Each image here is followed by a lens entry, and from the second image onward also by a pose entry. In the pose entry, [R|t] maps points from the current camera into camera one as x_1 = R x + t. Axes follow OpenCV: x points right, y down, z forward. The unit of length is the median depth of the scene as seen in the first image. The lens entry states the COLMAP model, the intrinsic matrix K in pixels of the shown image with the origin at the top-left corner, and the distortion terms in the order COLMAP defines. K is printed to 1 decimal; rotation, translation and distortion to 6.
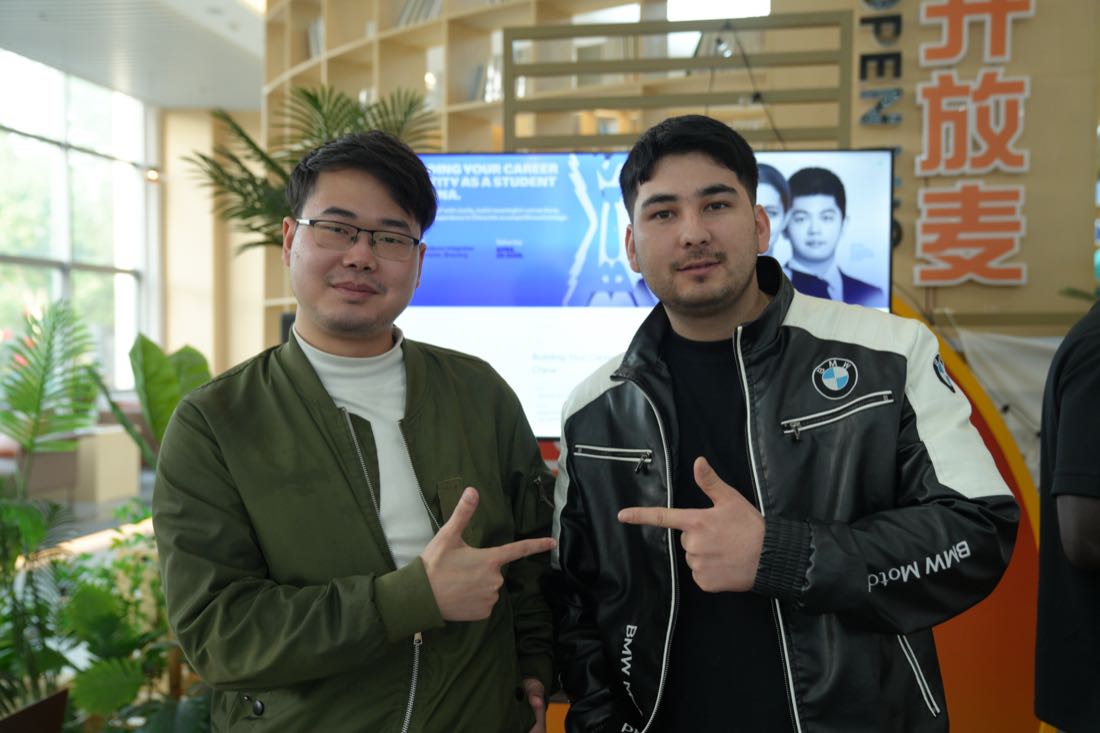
lens RADIAL K [[1171.6, 0, 545.2], [0, 1171.6, 369.8], [0, 0, 1]] dist [-0.005111, 0.249136]
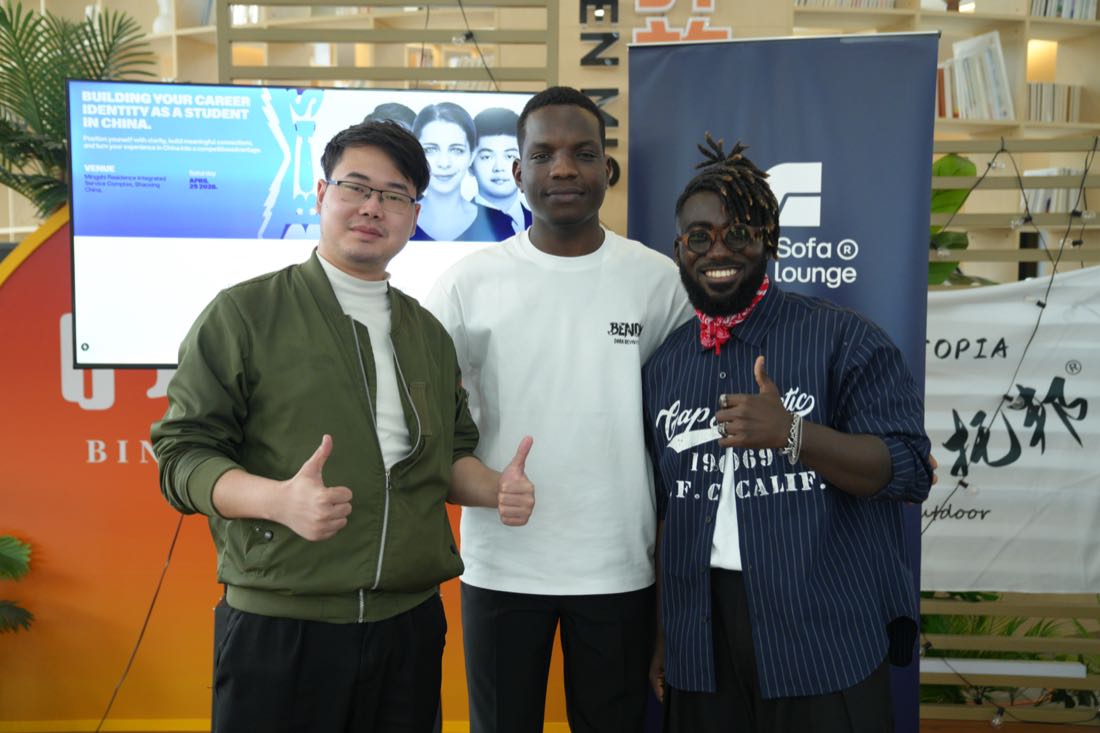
lens RADIAL K [[1204.9, 0, 543.4], [0, 1204.9, 367.7], [0, 0, 1]] dist [0.004609, 0.269870]
pose [[0.986451, -0.008647, 0.163830, 0.086924], [0.000591, 0.998791, 0.049156, 0.007900], [-0.164057, -0.048393, 0.985263, -0.088385]]
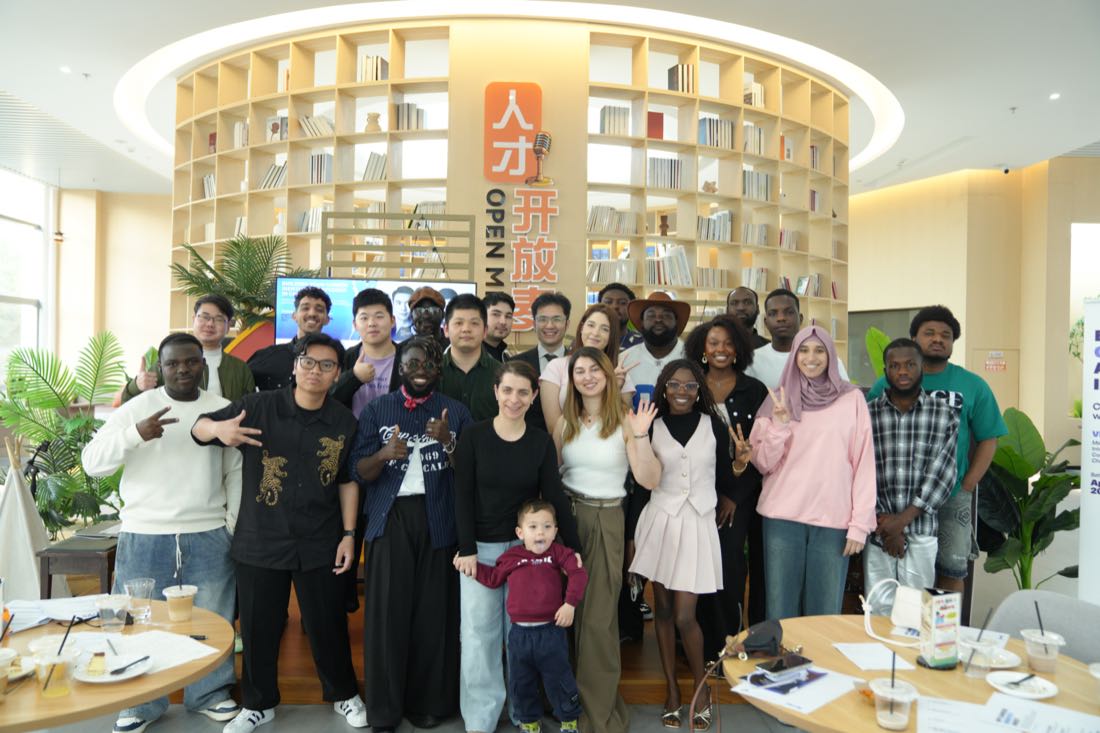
lens RADIAL K [[909.6, 0, 550.0], [0, 909.6, 366.5], [0, 0, 1]] dist [-0.090418, 0.002130]
pose [[0.969839, 0.012593, 0.243421, -0.038572], [-0.008544, 0.999807, -0.017680, 0.034827], [-0.243597, 0.015067, 0.969759, -0.992109]]
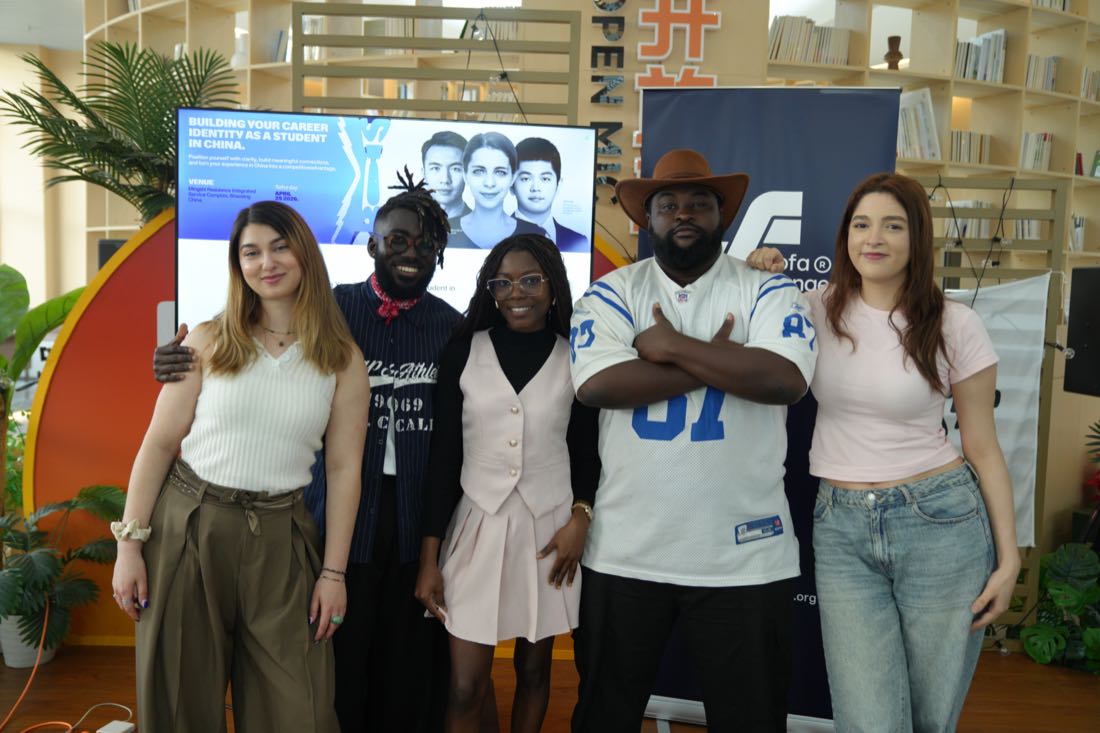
lens RADIAL K [[997.0, 0, 552.7], [0, 997.0, 363.8], [0, 0, 1]] dist [-0.072012, 0.169968]
pose [[0.981350, 0.010214, 0.191959, 0.043716], [-0.023151, 0.997599, 0.065269, -0.001150], [-0.190831, -0.068496, 0.979230, -0.059867]]
